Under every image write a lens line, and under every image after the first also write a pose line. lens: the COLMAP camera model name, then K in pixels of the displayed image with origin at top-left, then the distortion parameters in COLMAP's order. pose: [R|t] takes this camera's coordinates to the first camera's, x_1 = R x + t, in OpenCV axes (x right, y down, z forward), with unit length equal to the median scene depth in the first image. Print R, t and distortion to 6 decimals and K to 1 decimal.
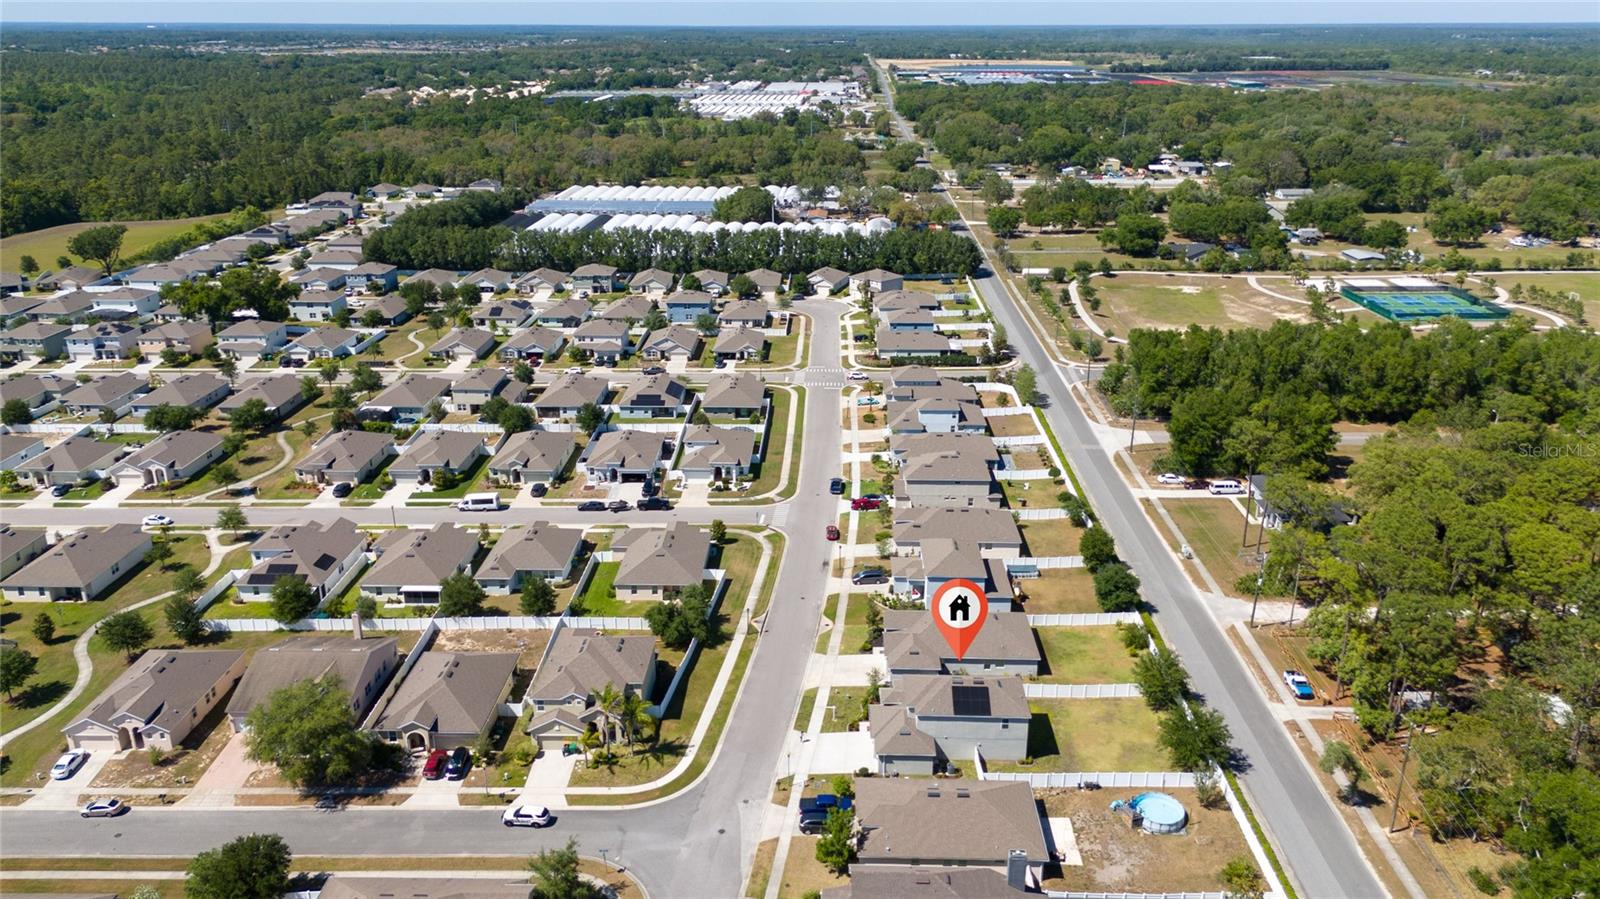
lens RADIAL K [[1182.5, 0, 800.0], [0, 1182.5, 449.5], [0, 0, 1]] dist [0.112479, -0.138368]
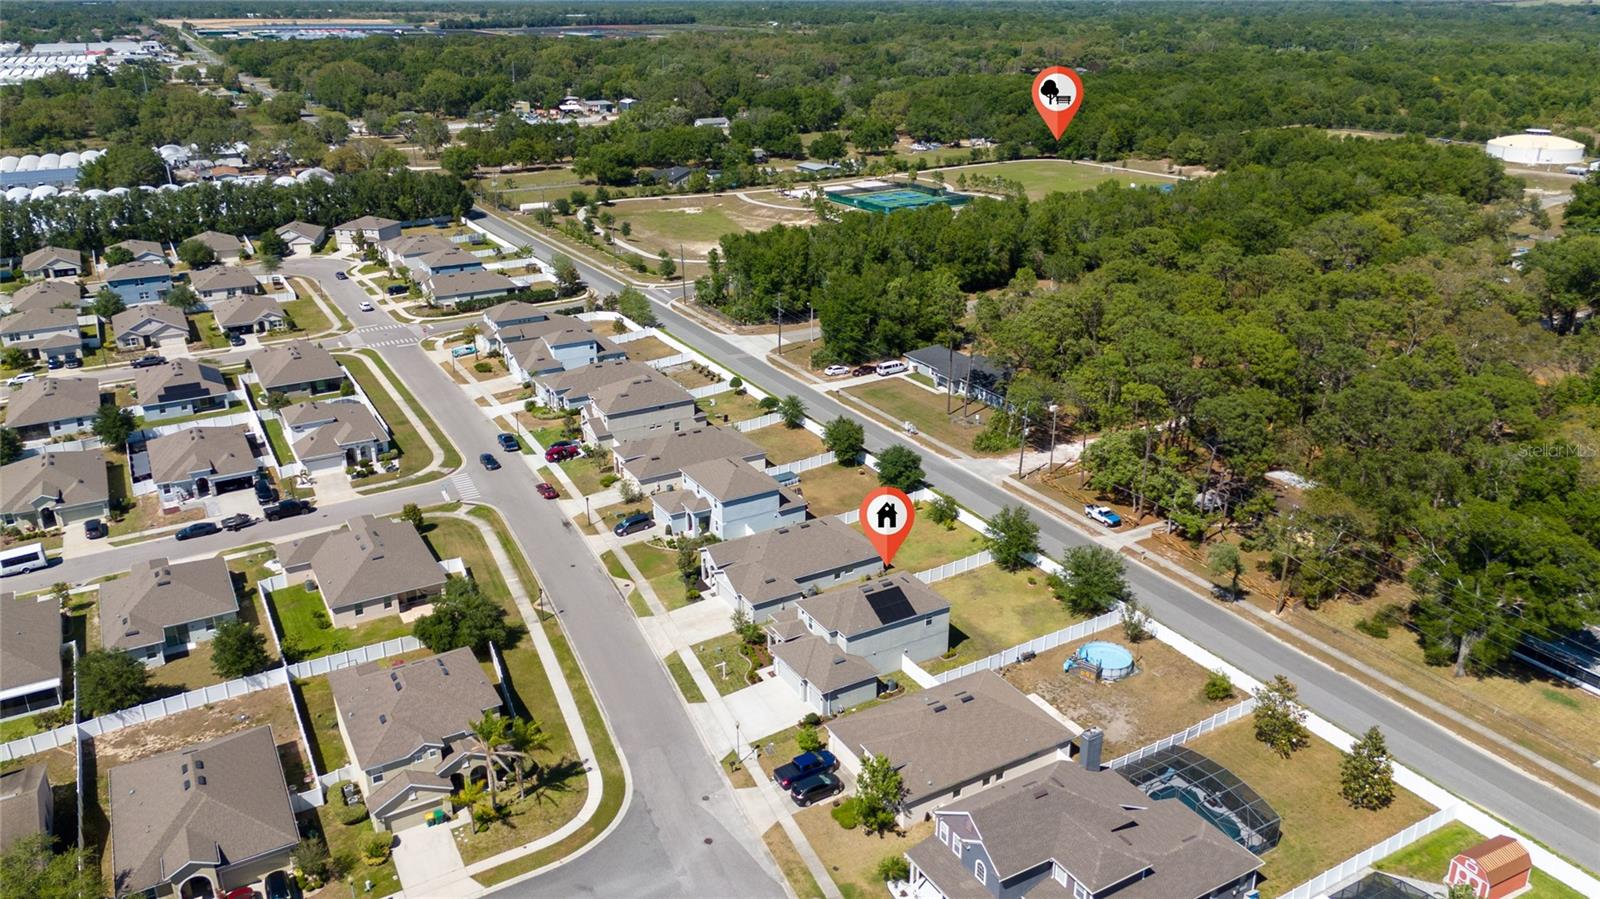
lens RADIAL K [[1182.5, 0, 800.0], [0, 1182.5, 449.5], [0, 0, 1]] dist [0.112479, -0.138368]
pose [[0.851882, -0.195349, 0.485937, -0.194161], [0.184291, 0.980303, 0.071011, 0.013558], [-0.490238, 0.029061, 0.871104, 0.159233]]
